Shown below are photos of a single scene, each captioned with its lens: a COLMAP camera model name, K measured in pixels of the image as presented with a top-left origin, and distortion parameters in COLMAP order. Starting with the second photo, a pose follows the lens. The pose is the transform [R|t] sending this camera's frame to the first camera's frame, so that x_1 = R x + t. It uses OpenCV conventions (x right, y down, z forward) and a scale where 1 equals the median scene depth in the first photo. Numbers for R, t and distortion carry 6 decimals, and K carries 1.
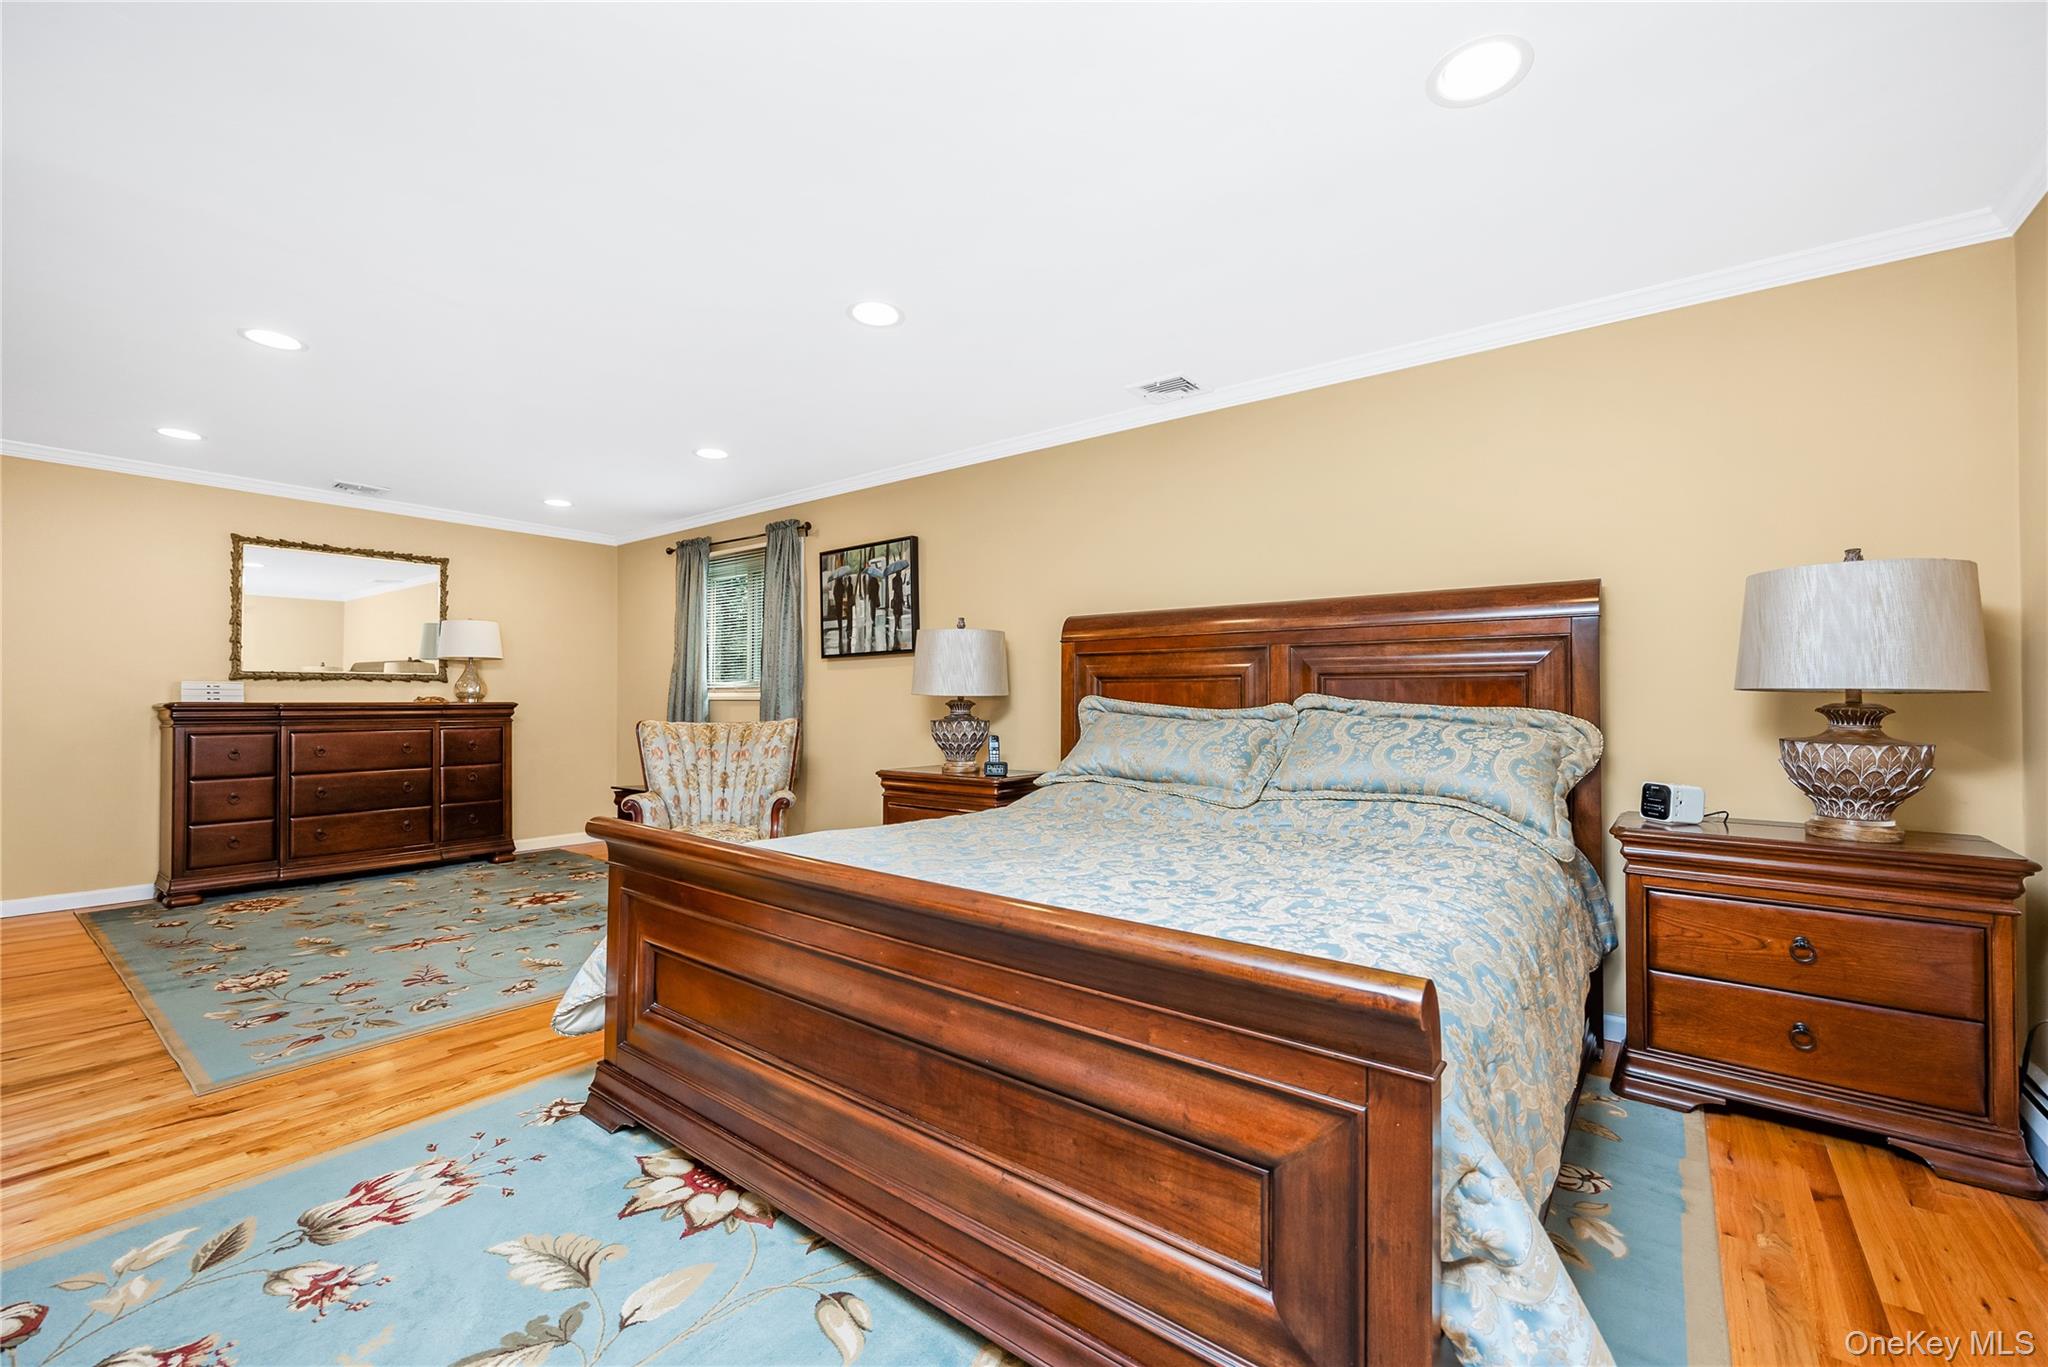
lens RADIAL K [[836.6, 0, 1030.4], [0, 836.6, 690.8], [0, 0, 1]] dist [-0.000604, 0.000034]
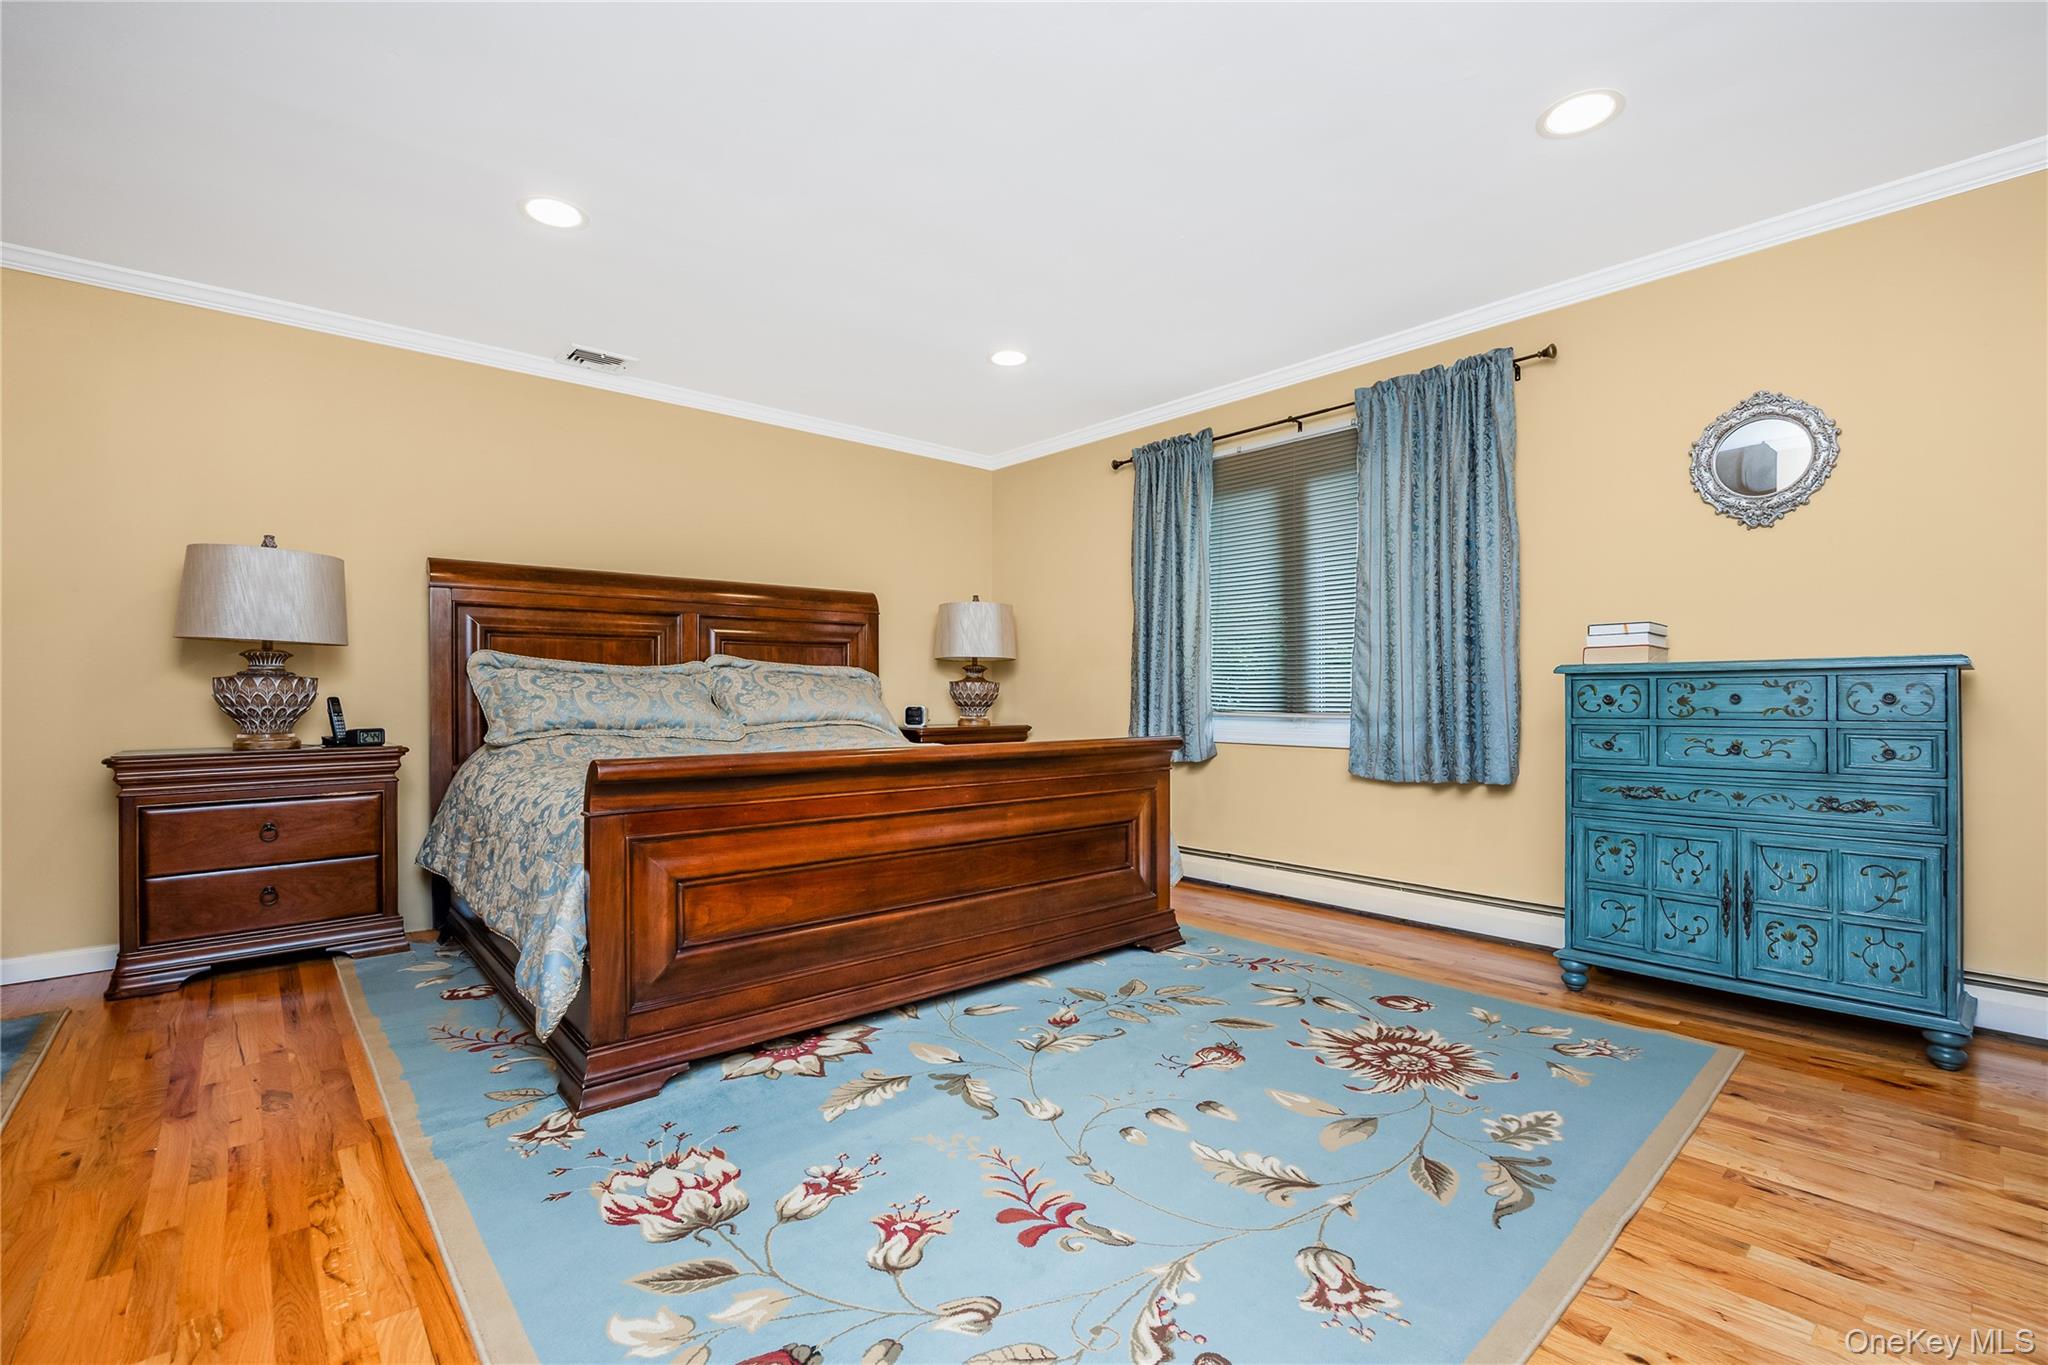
lens RADIAL K [[893.0, 0, 1034.7], [0, 893.0, 687.2], [0, 0, 1]] dist [-0.020378, 0.000108]
pose [[0.183438, 0.004055, 0.983023, -1.305291], [-0.003942, 0.999986, -0.003389, 0.080754], [-0.983023, -0.003253, 0.183451, 0.396618]]
